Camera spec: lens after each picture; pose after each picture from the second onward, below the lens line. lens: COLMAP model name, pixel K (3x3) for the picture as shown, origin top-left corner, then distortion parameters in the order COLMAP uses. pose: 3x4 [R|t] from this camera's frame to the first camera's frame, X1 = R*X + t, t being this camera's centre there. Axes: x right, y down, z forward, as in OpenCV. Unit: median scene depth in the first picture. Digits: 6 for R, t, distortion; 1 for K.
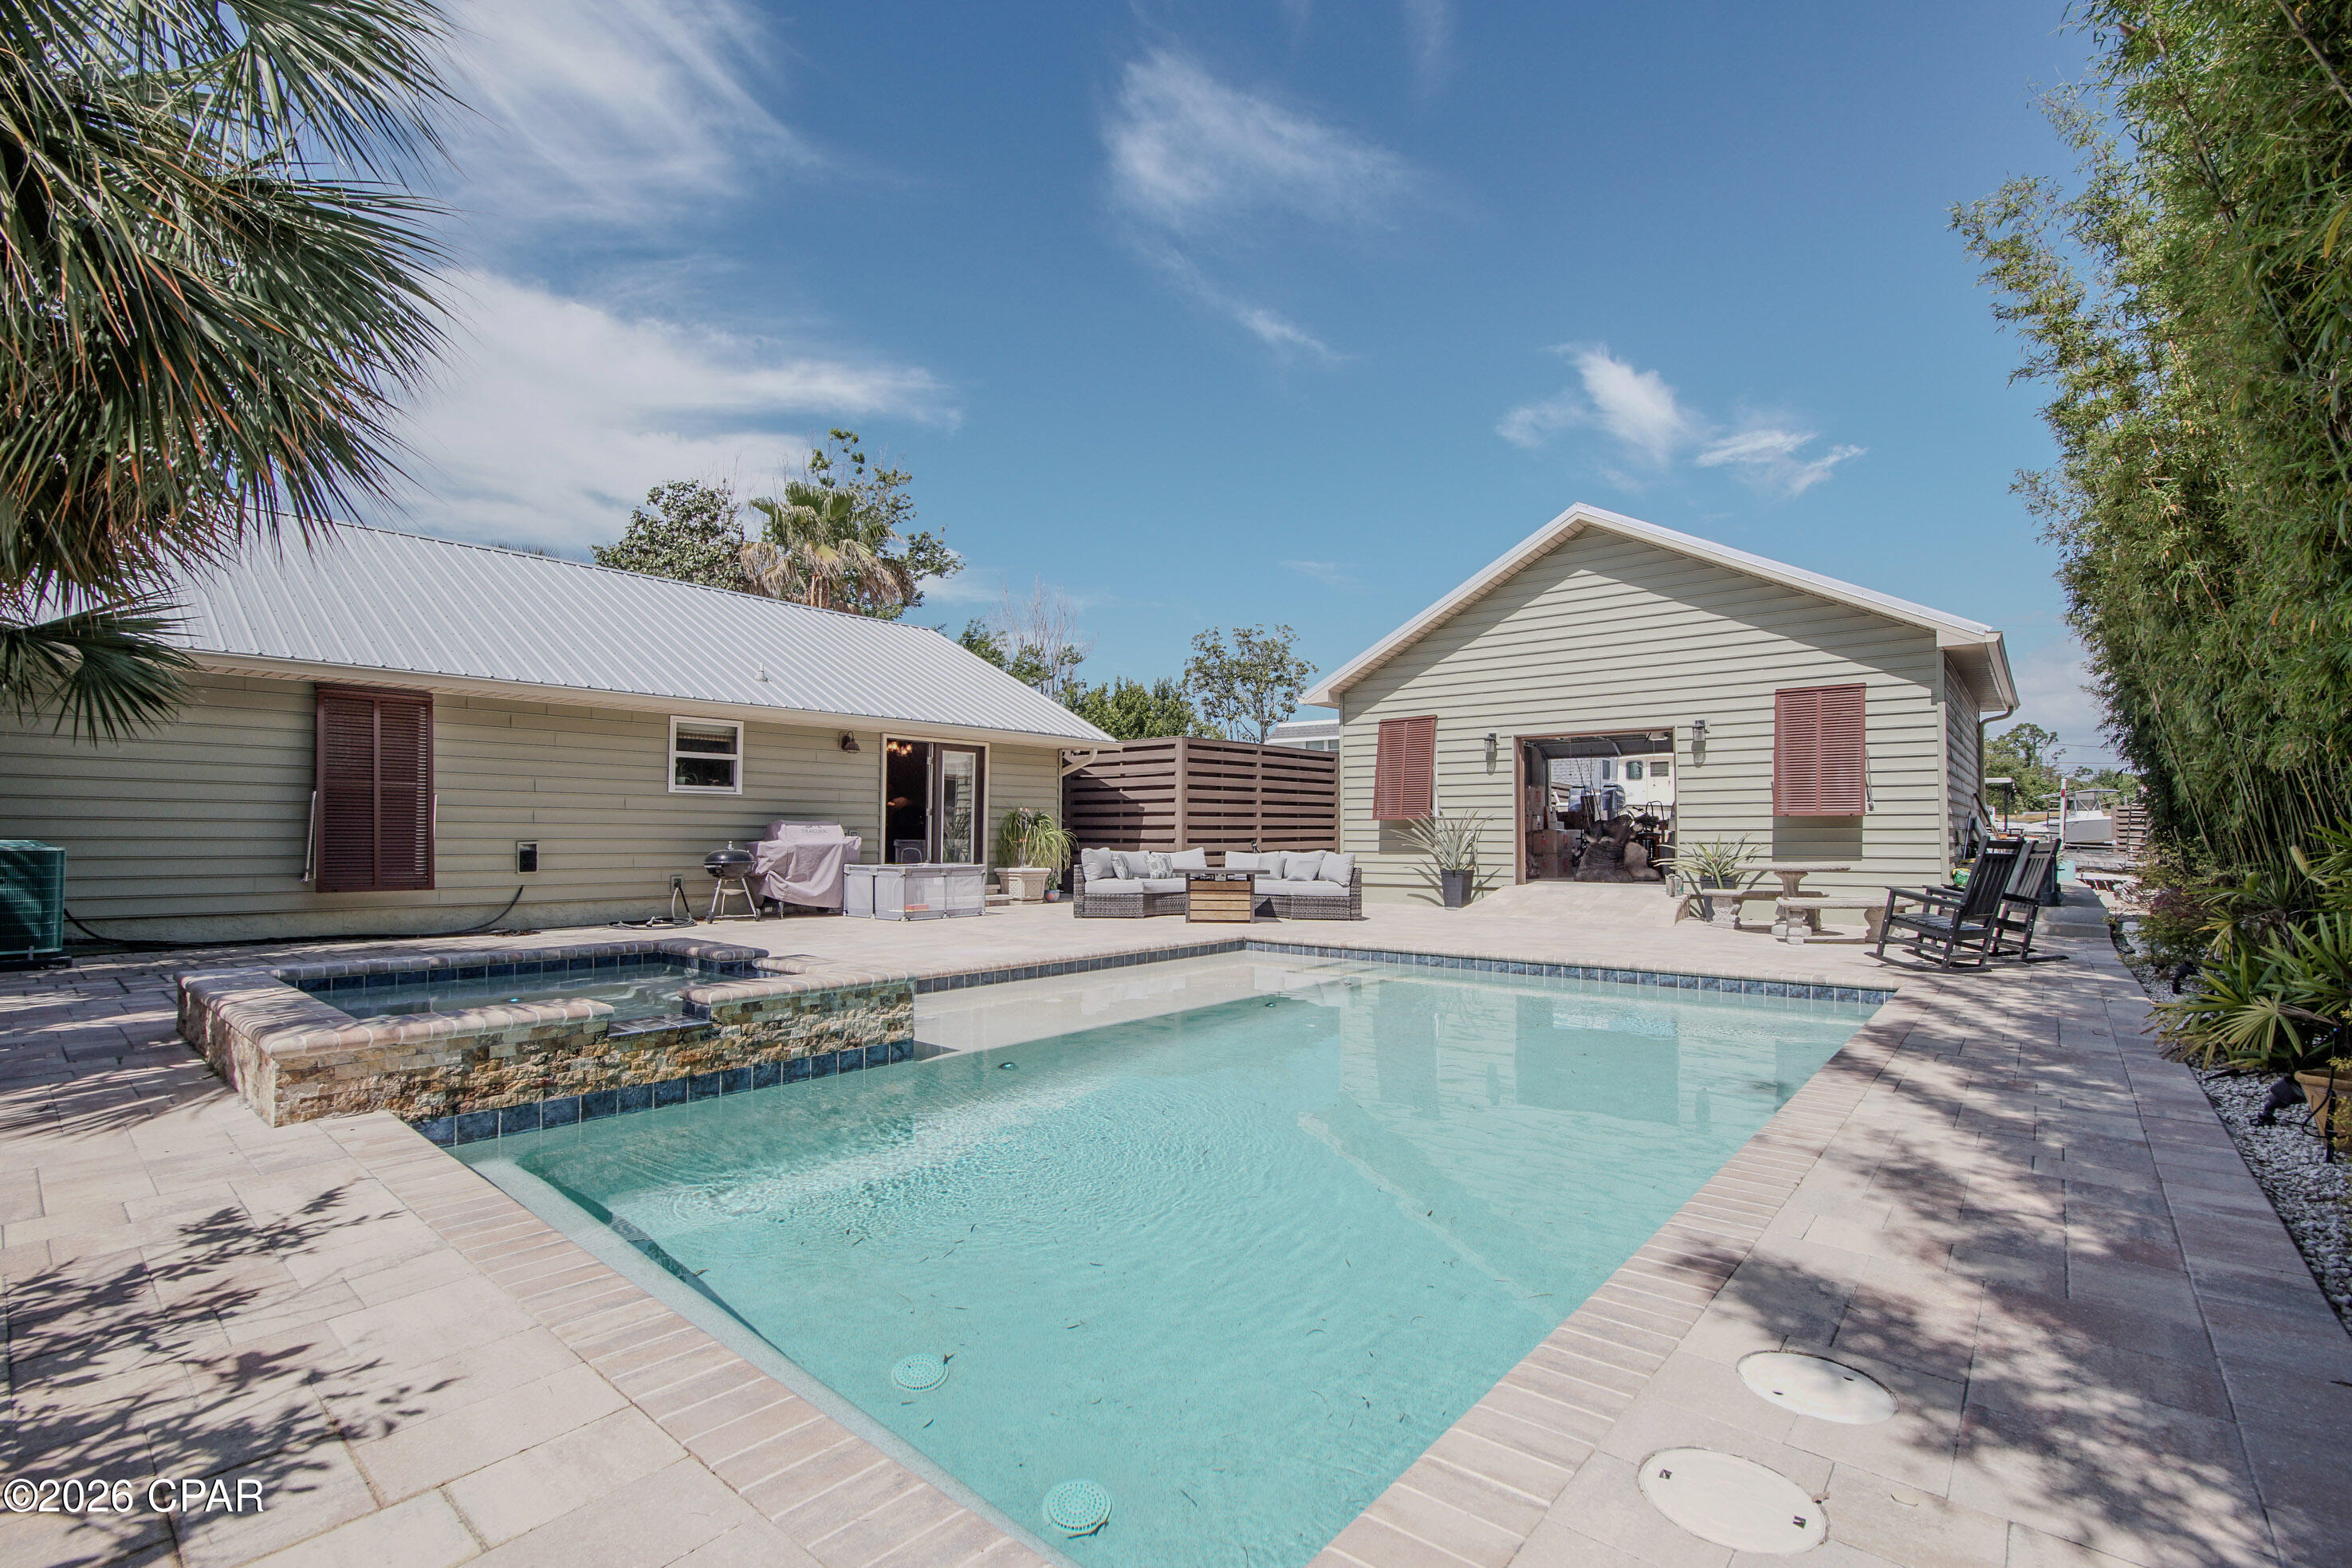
lens RADIAL K [[1055.3, 0, 1157.4], [0, 1055.3, 780.9], [0, 0, 1]] dist [-0.039435, 0.009310]
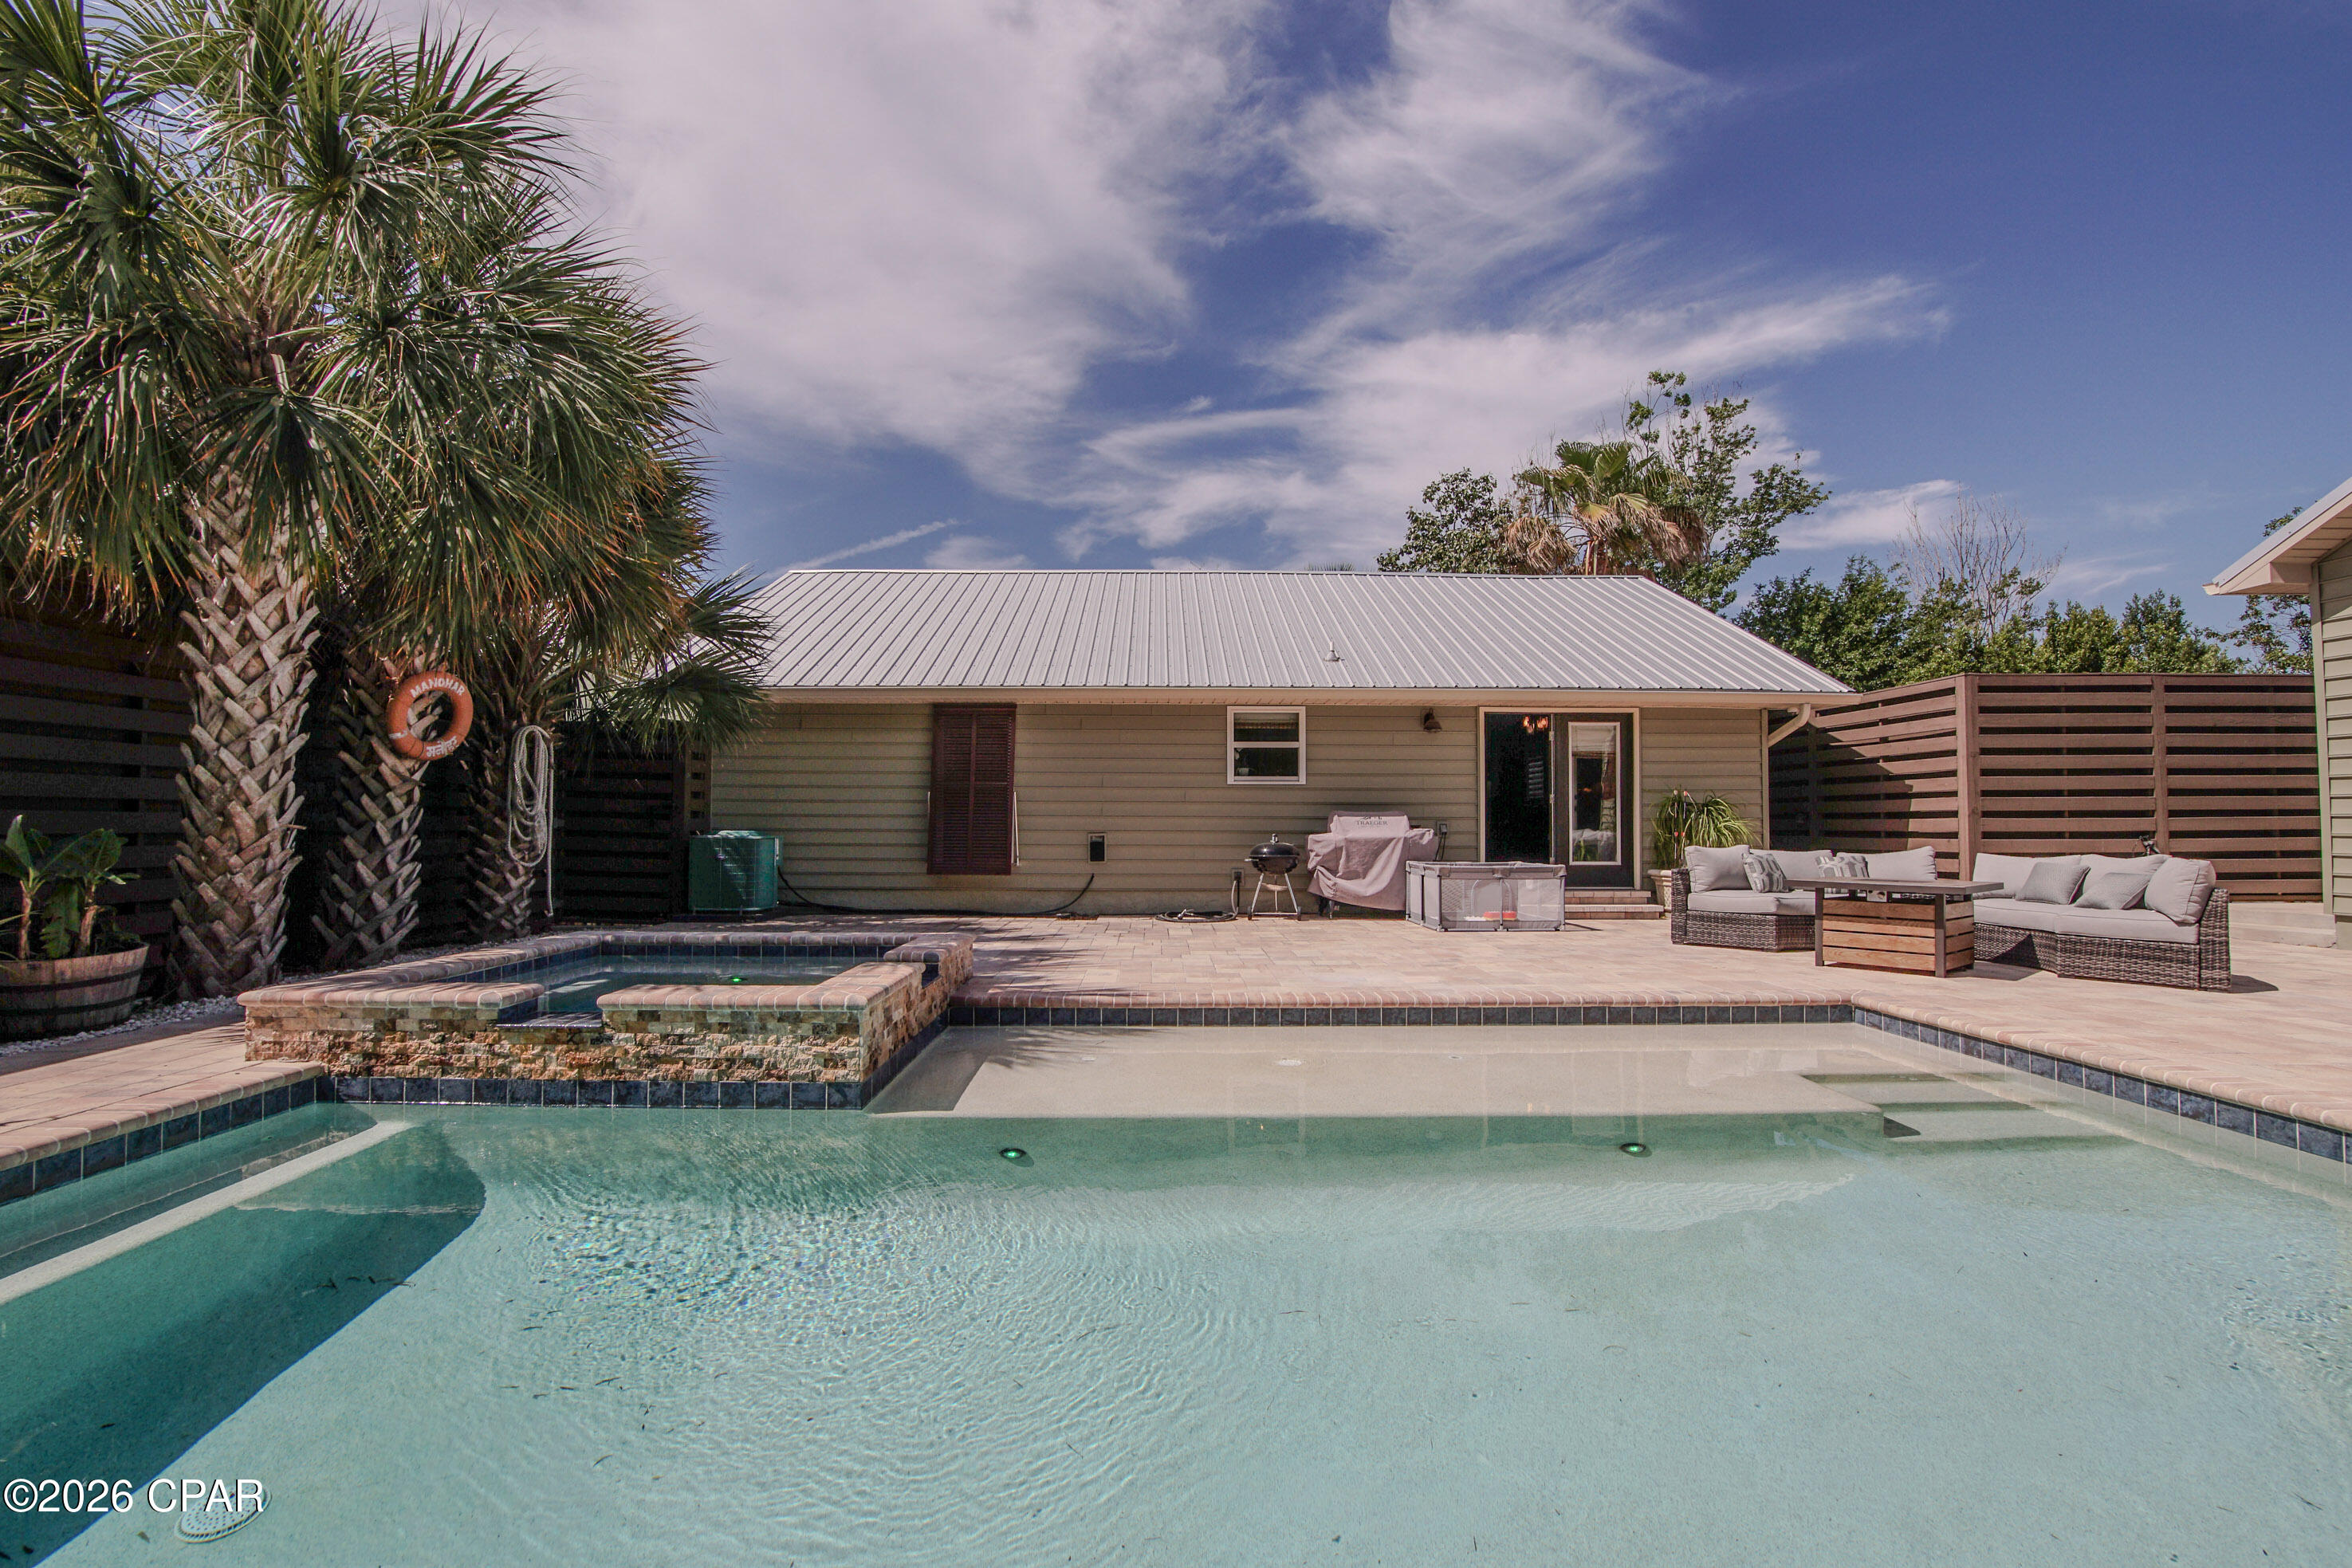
lens RADIAL K [[1049.6, 0, 1162.6], [0, 1049.6, 797.4], [0, 0, 1]] dist [-0.034770, 0.001003]
pose [[0.657603, -0.020962, -0.753073, 0.226916], [0.038042, 0.999262, 0.005405, 0.015096], [0.752403, -0.032203, 0.657915, 0.289567]]
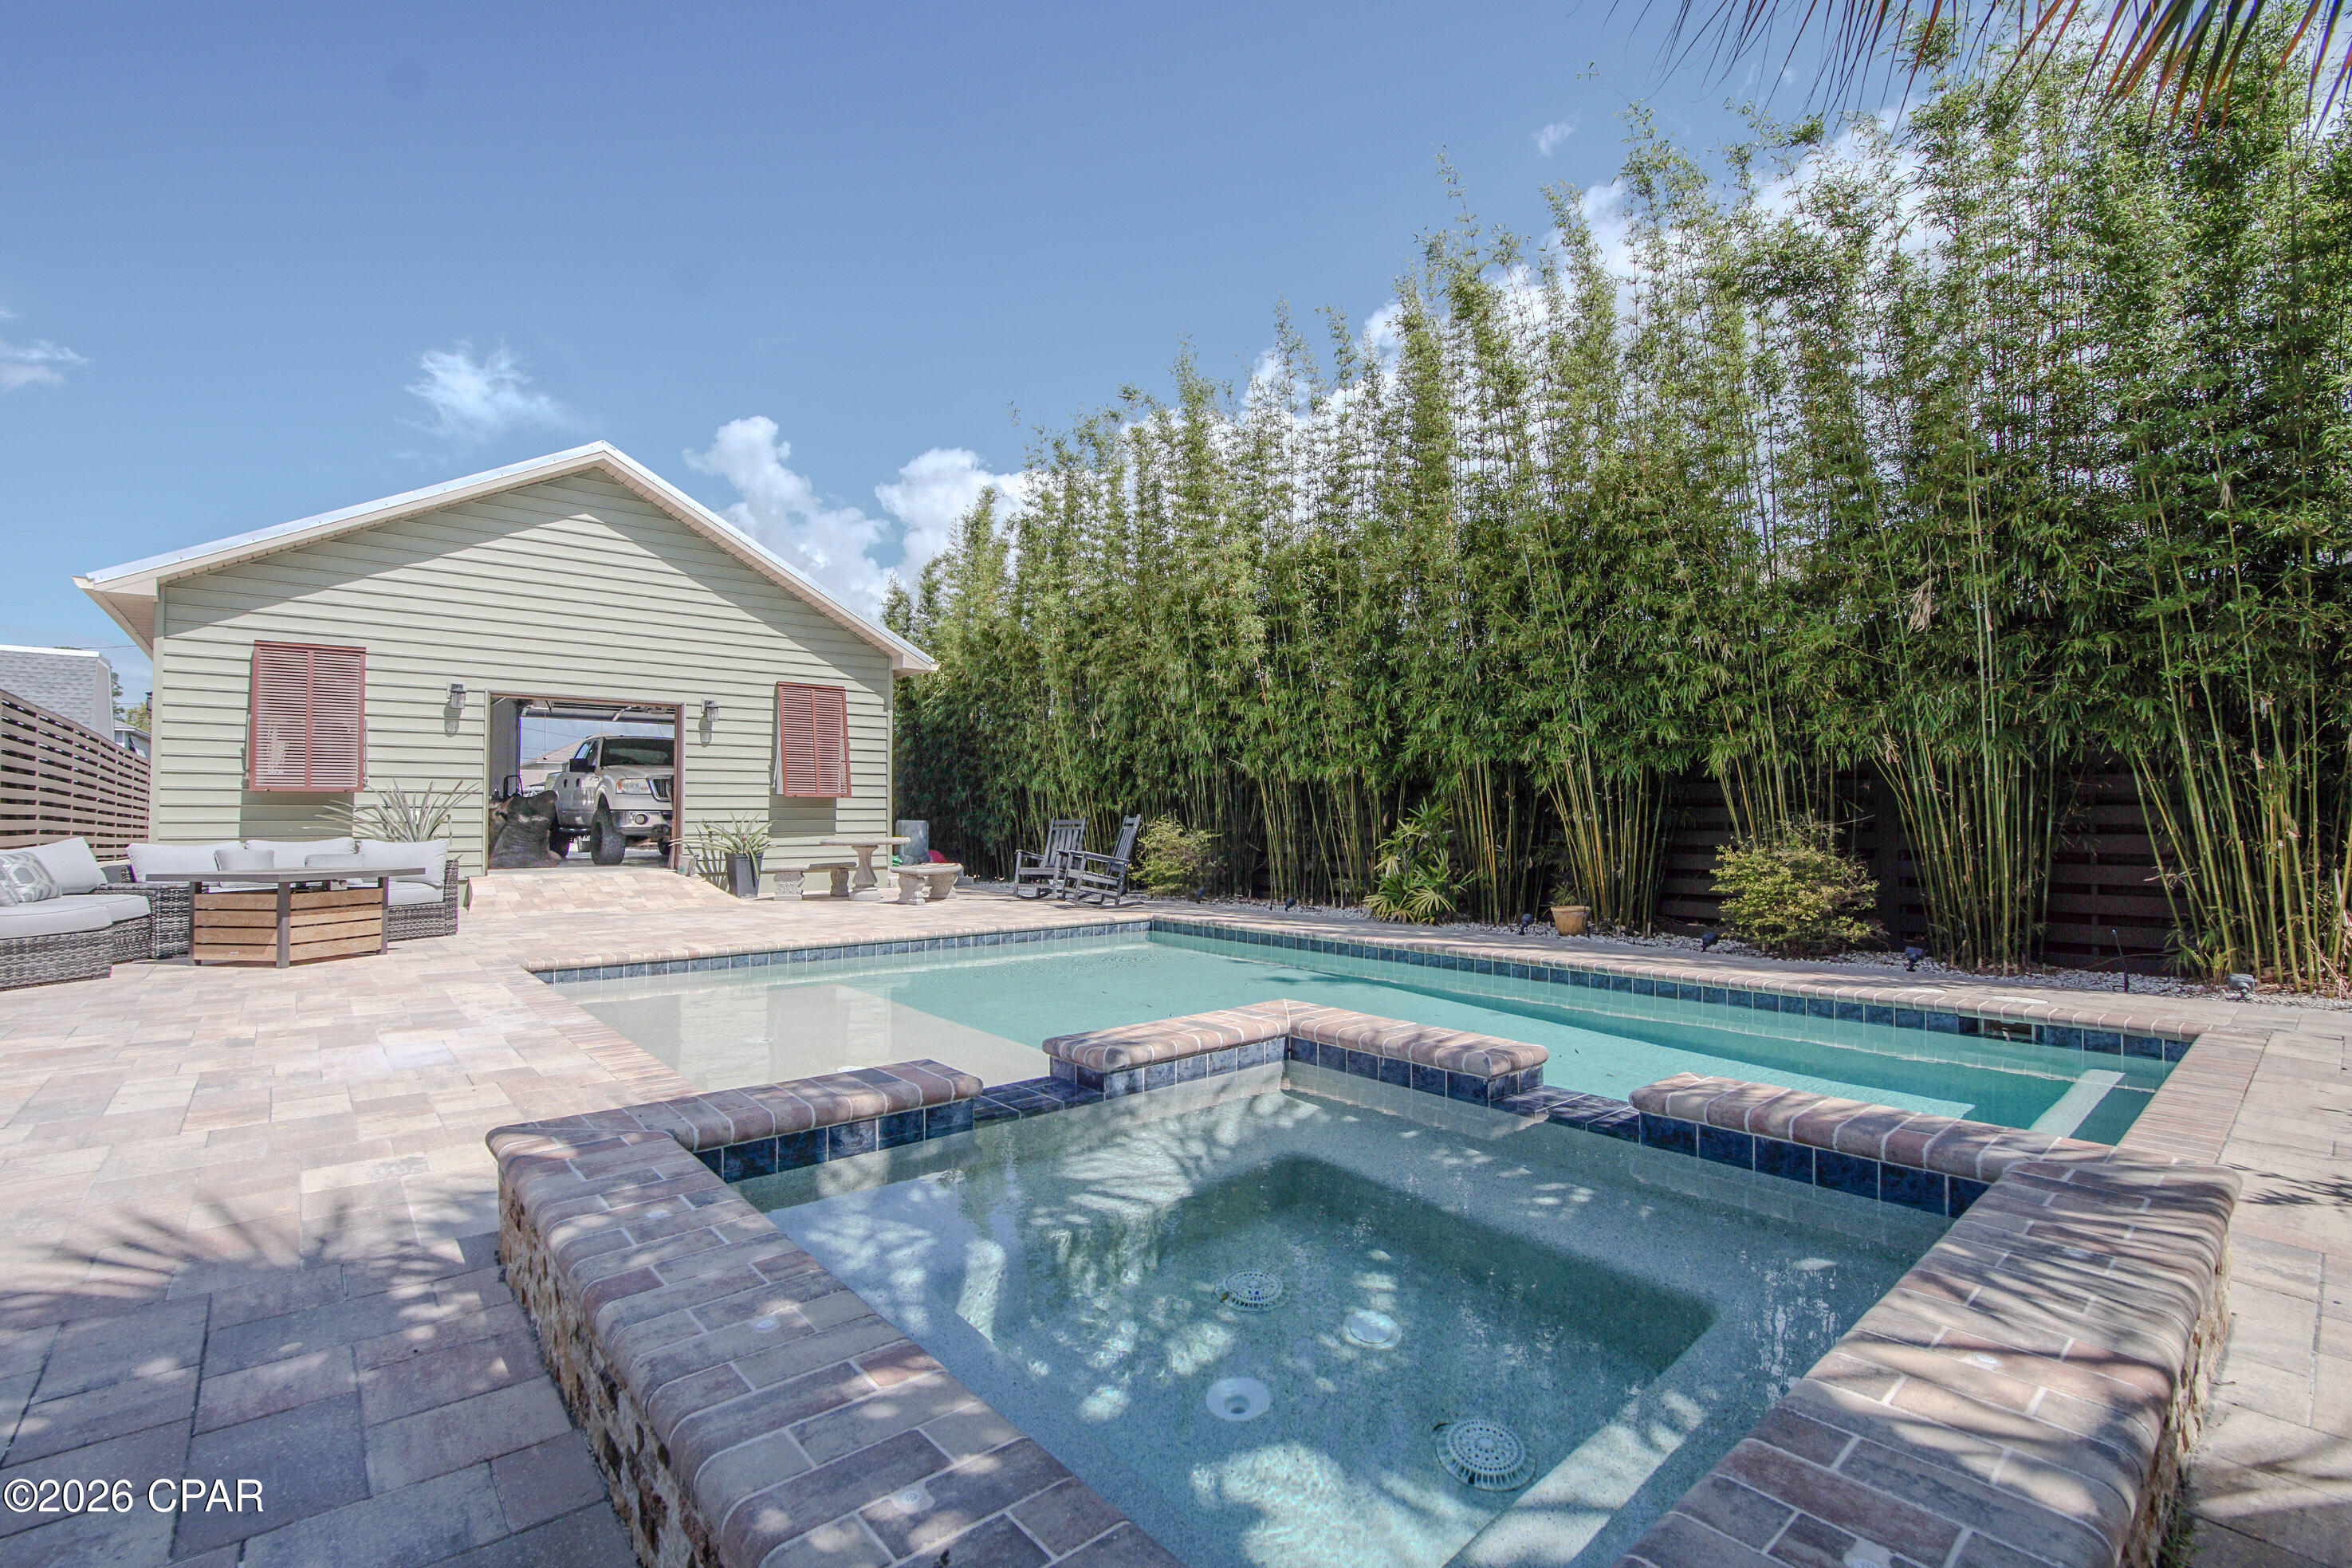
lens RADIAL K [[1055.3, 0, 1157.4], [0, 1055.3, 780.9], [0, 0, 1]] dist [-0.039435, 0.009310]
pose [[0.151112, 0.029388, 0.988080, -0.432824], [-0.050975, 0.998460, -0.021901, 0.020700], [-0.987202, -0.047057, 0.152377, 0.433781]]
